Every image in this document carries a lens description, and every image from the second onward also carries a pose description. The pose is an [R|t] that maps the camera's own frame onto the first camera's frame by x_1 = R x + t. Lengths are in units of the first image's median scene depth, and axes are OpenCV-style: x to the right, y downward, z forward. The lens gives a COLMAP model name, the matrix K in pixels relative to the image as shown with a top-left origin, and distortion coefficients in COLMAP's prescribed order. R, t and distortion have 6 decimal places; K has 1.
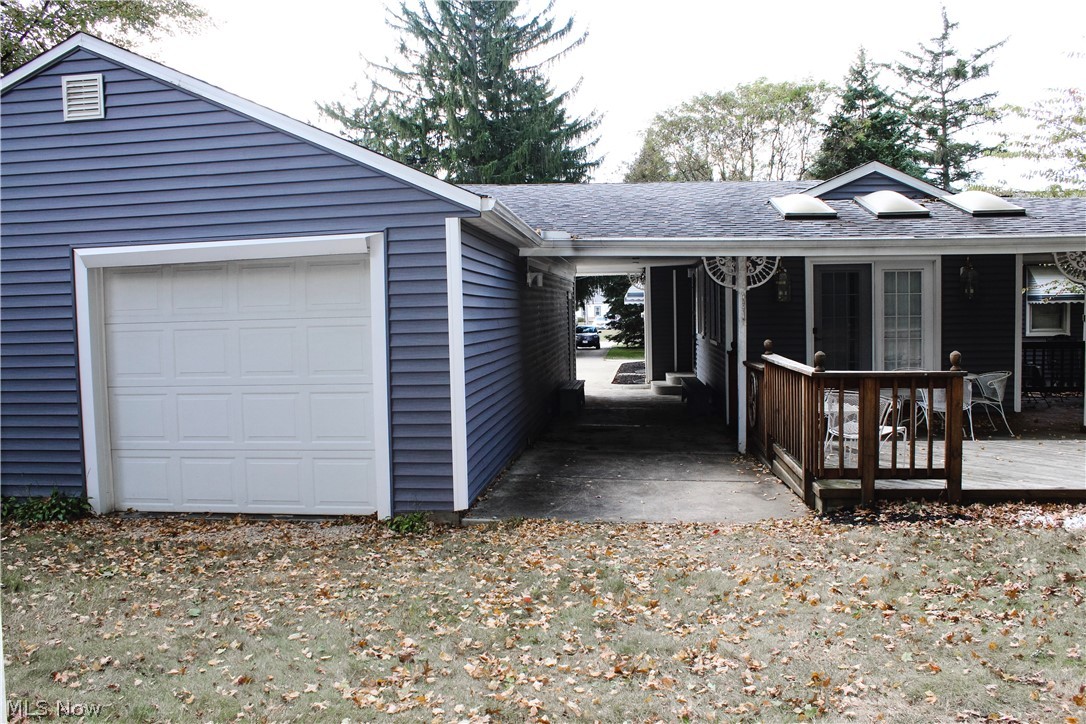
lens RADIAL K [[902.9, 0, 542.0], [0, 902.9, 367.7], [0, 0, 1]] dist [-0.108463, 0.003739]
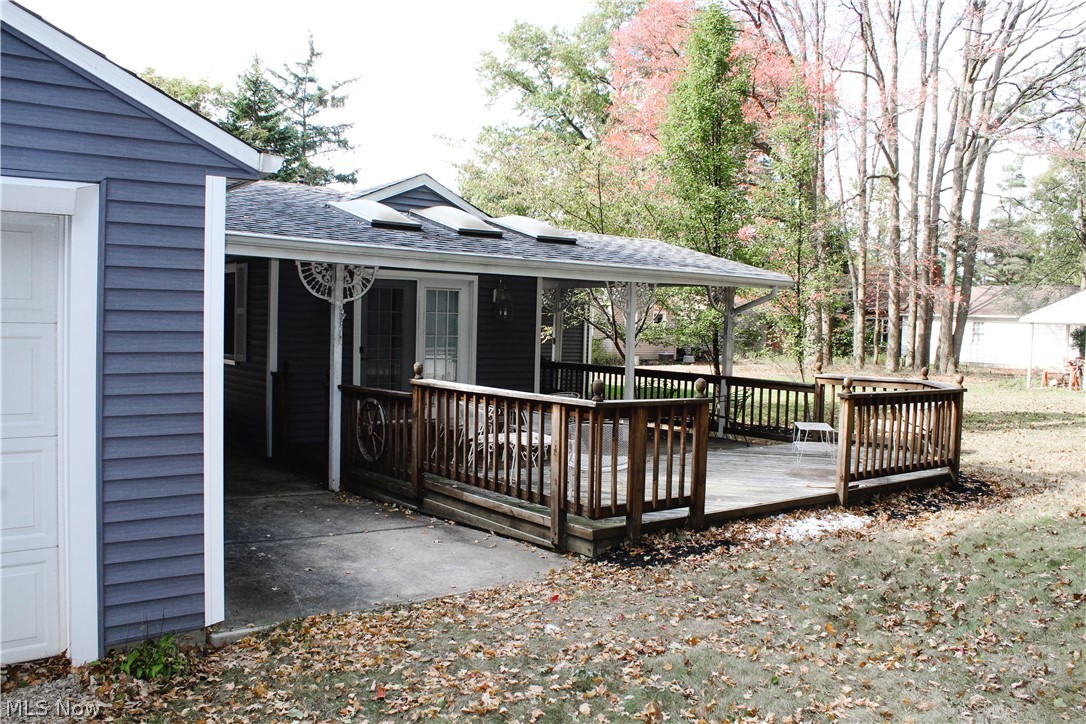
lens RADIAL K [[902.9, 0, 543.0], [0, 902.9, 358.4], [0, 0, 1]] dist [-0.108463, 0.003739]
pose [[0.738374, 0.010201, 0.674314, -0.241980], [0.007728, 0.999692, -0.023586, -0.012082], [-0.674347, 0.022627, 0.738068, 0.252610]]
